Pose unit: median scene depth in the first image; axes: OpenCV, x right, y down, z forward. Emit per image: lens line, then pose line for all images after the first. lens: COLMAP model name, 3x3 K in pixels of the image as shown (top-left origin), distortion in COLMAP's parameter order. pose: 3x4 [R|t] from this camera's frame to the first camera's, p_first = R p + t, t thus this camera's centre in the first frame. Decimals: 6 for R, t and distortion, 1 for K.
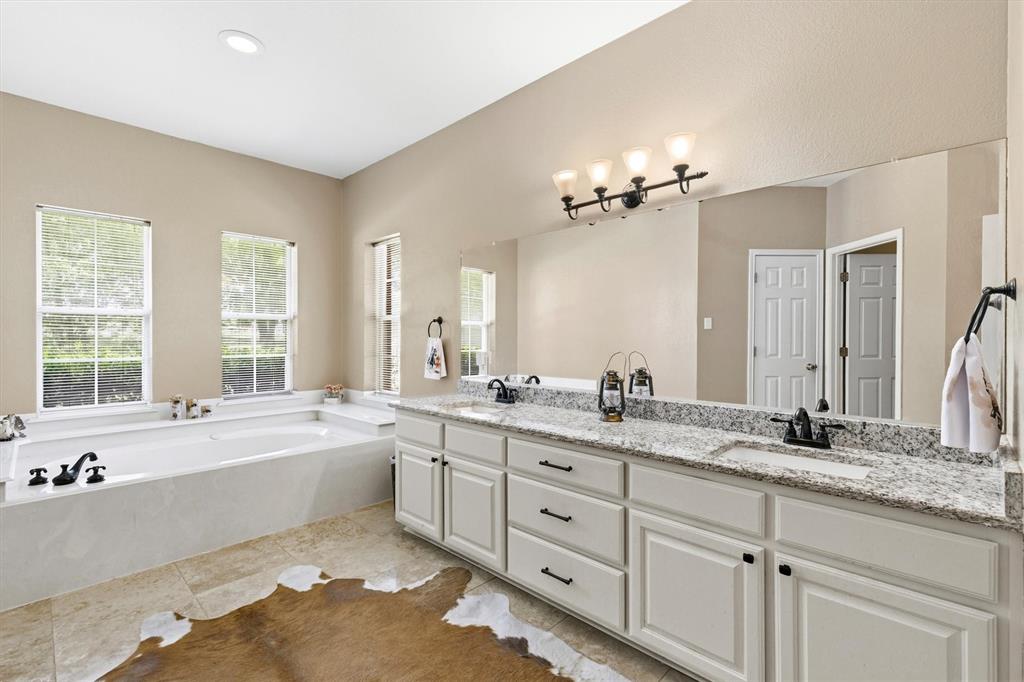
lens RADIAL K [[466.3, 0, 520.8], [0, 466.3, 339.0], [0, 0, 1]] dist [0.007822, -0.000277]
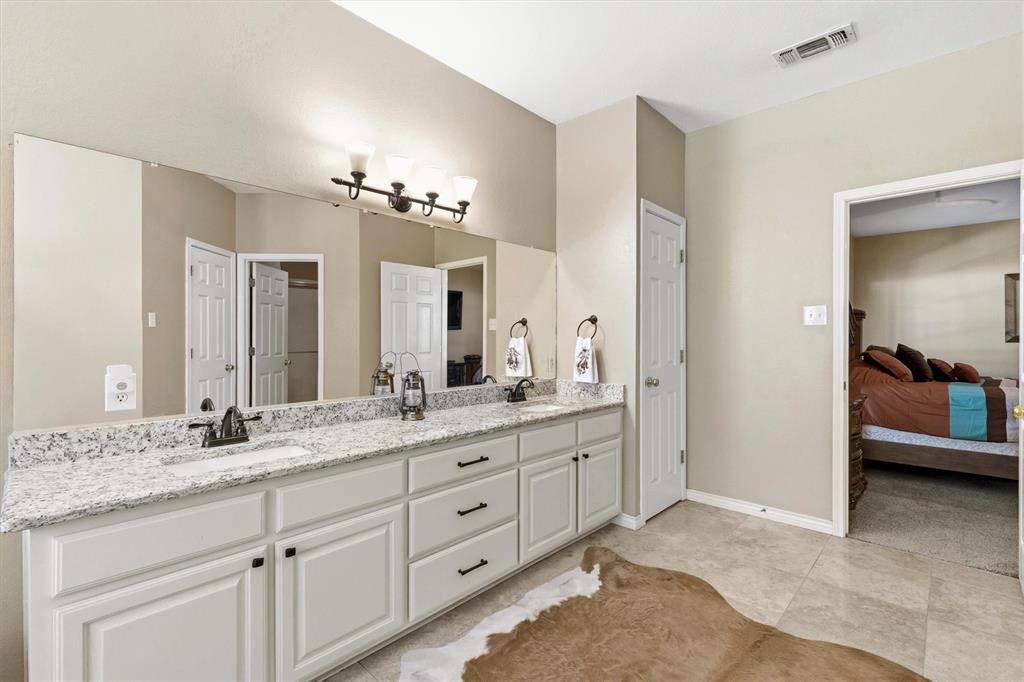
lens RADIAL K [[466.3, 0, 514.7], [0, 466.3, 339.8], [0, 0, 1]] dist [0.007822, -0.000277]
pose [[-0.015220, -0.006459, 0.999863, -0.749914], [0.002437, 0.999976, 0.006497, -0.004956], [-0.999881, 0.002535, -0.015204, 0.718323]]
